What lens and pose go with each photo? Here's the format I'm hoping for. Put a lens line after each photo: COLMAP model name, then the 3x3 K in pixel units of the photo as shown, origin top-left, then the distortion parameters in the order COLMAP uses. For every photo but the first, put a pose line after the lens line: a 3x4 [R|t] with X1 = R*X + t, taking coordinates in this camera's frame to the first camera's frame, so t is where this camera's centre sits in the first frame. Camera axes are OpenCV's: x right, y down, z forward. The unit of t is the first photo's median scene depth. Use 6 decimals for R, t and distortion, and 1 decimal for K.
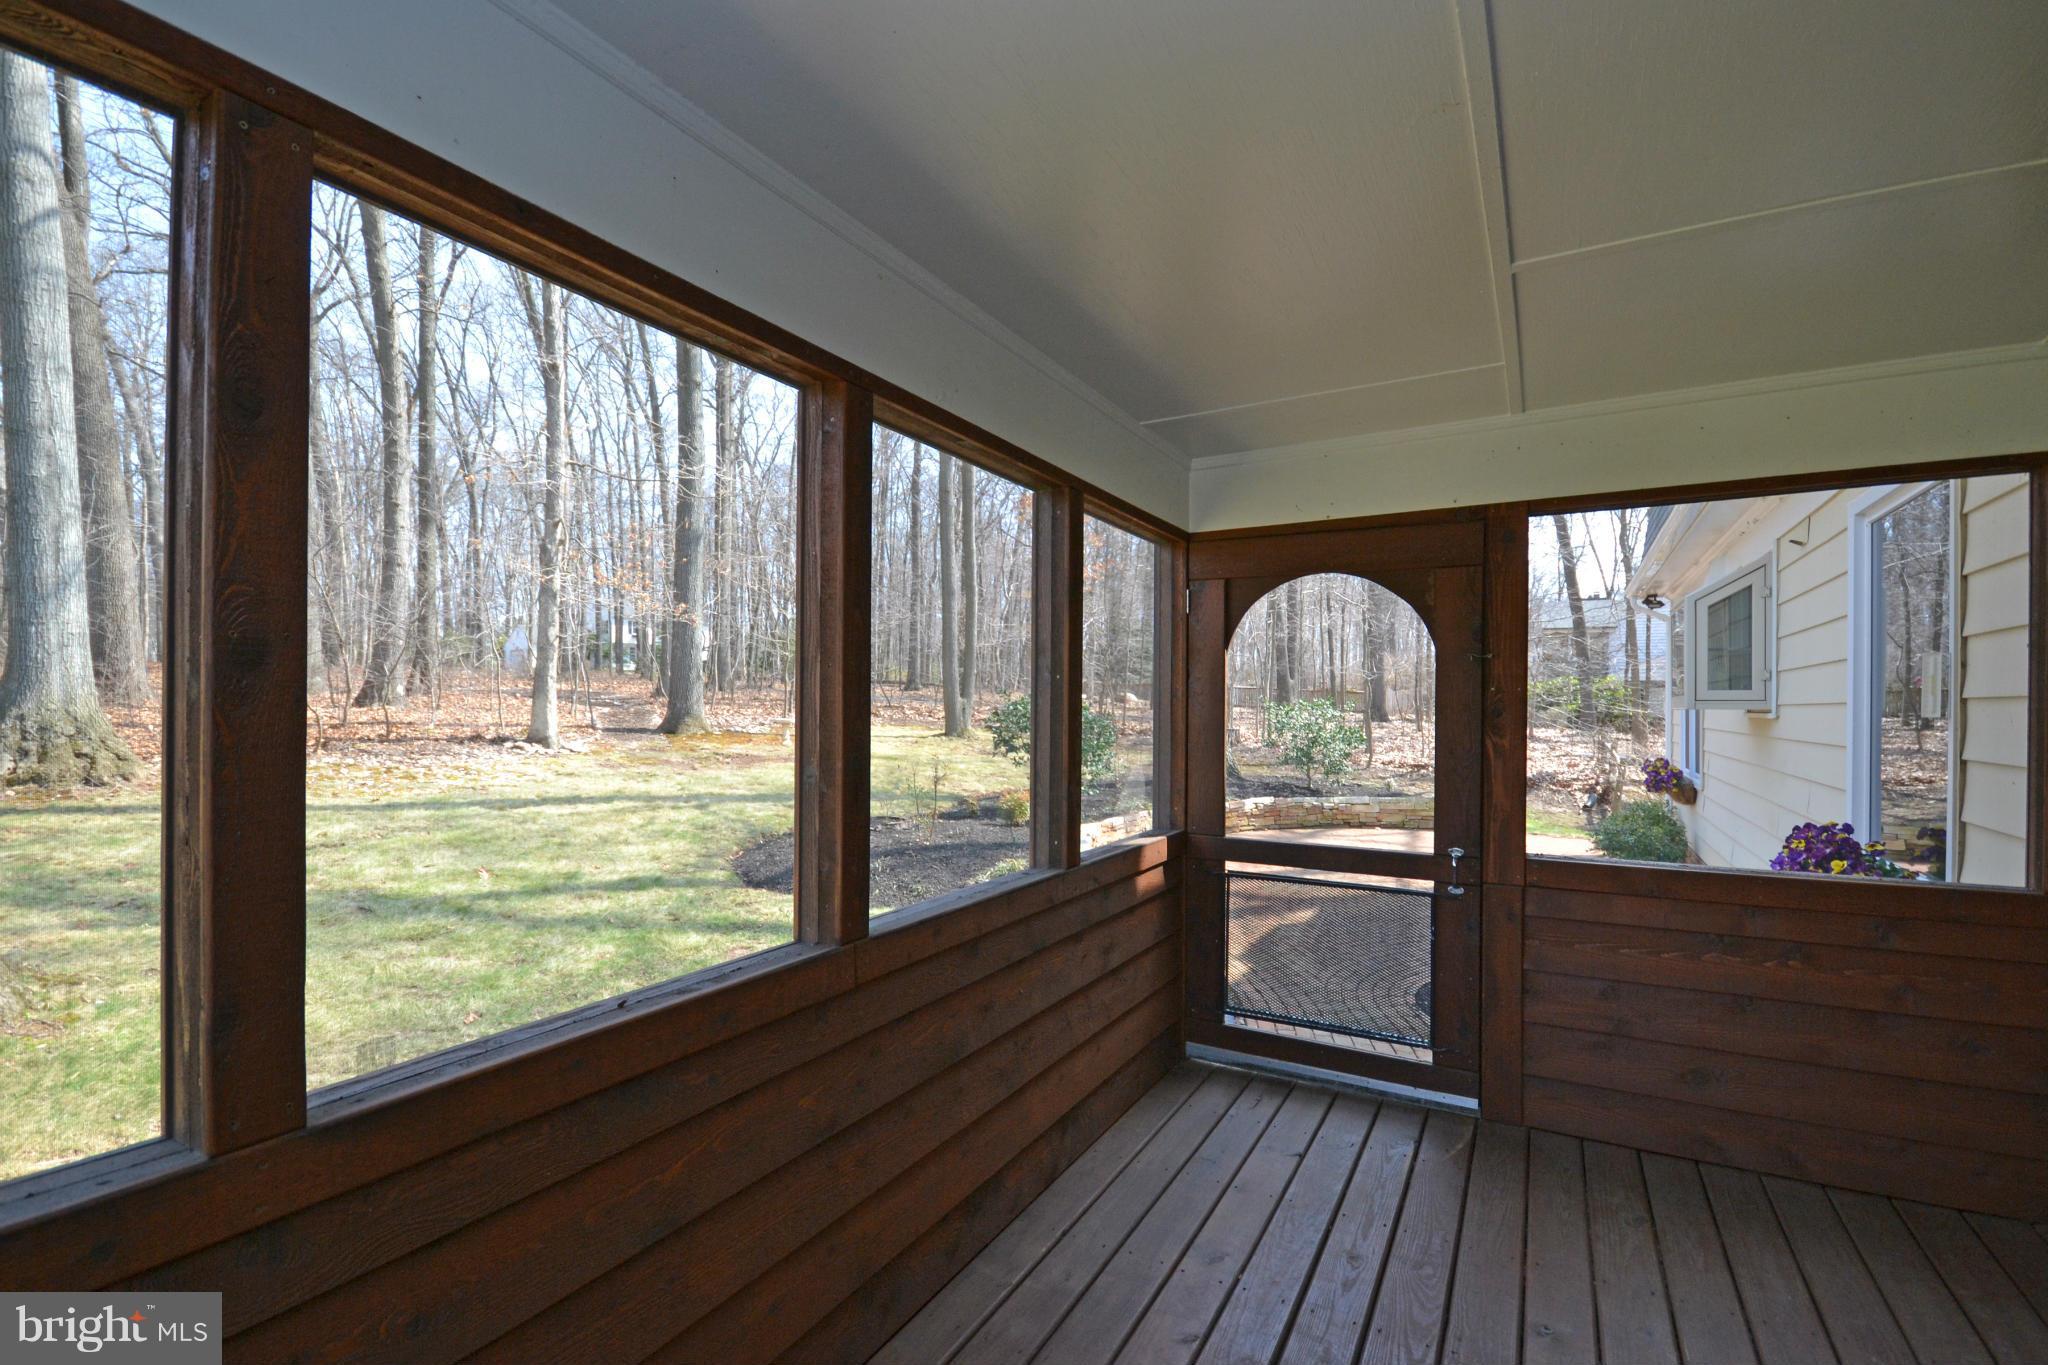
lens RADIAL K [[904.9, 0, 1018.2], [0, 904.9, 698.8], [0, 0, 1]] dist [-0.009462, -0.000427]
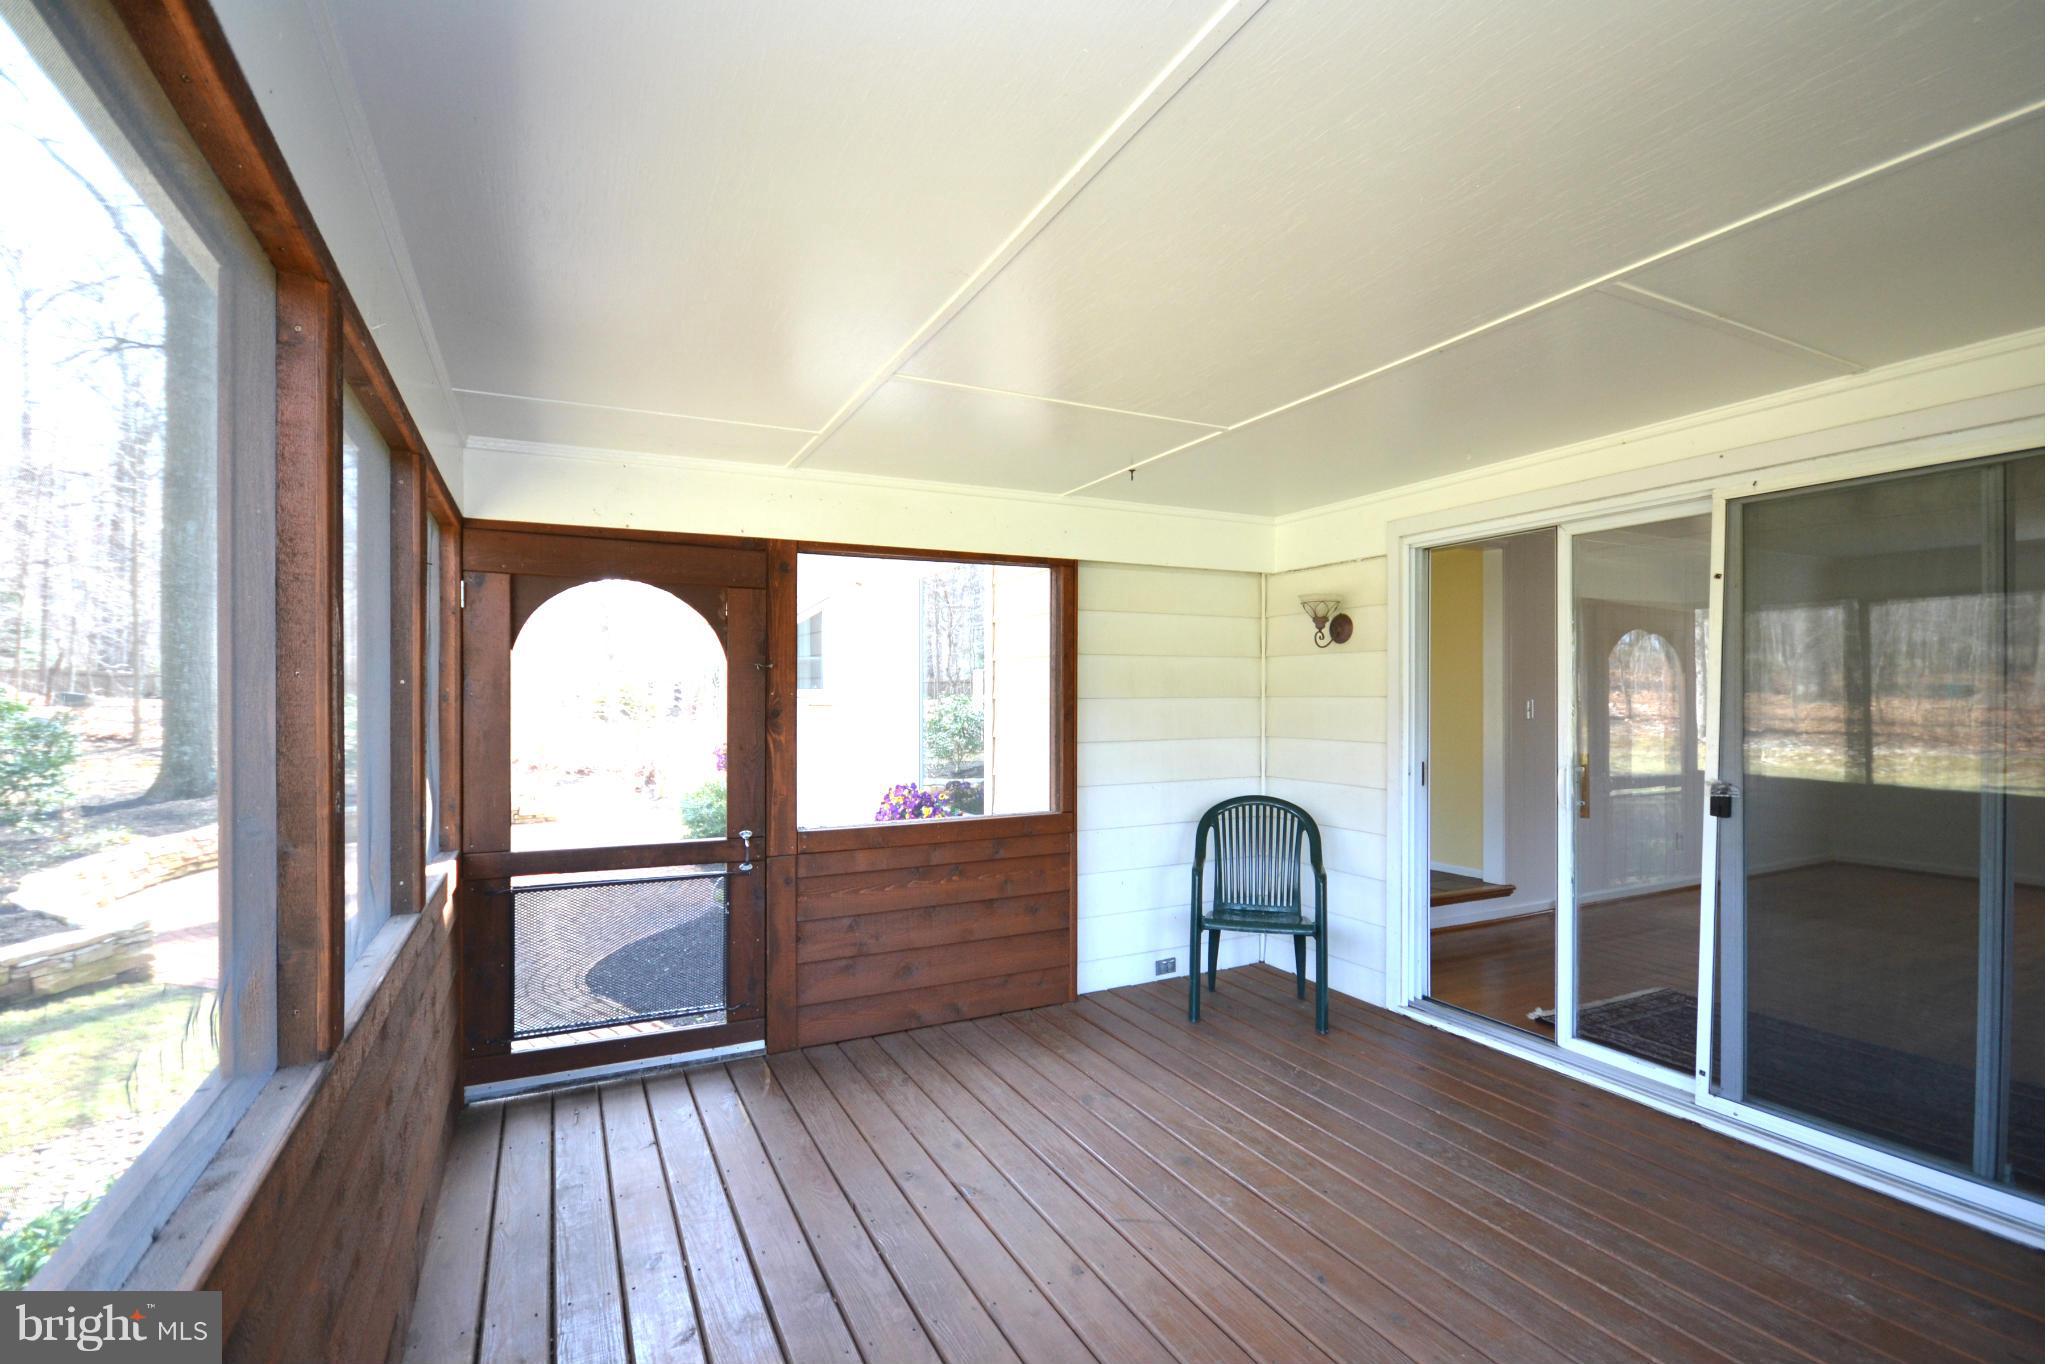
lens RADIAL K [[900.8, 0, 958.9], [0, 900.8, 699.2], [0, 0, 1]] dist [-0.000939, -0.000027]
pose [[0.581744, -0.007095, 0.813341, -0.299493], [0.000616, 0.999966, 0.008282, -0.013523], [-0.813372, -0.004317, 0.581728, 0.102209]]
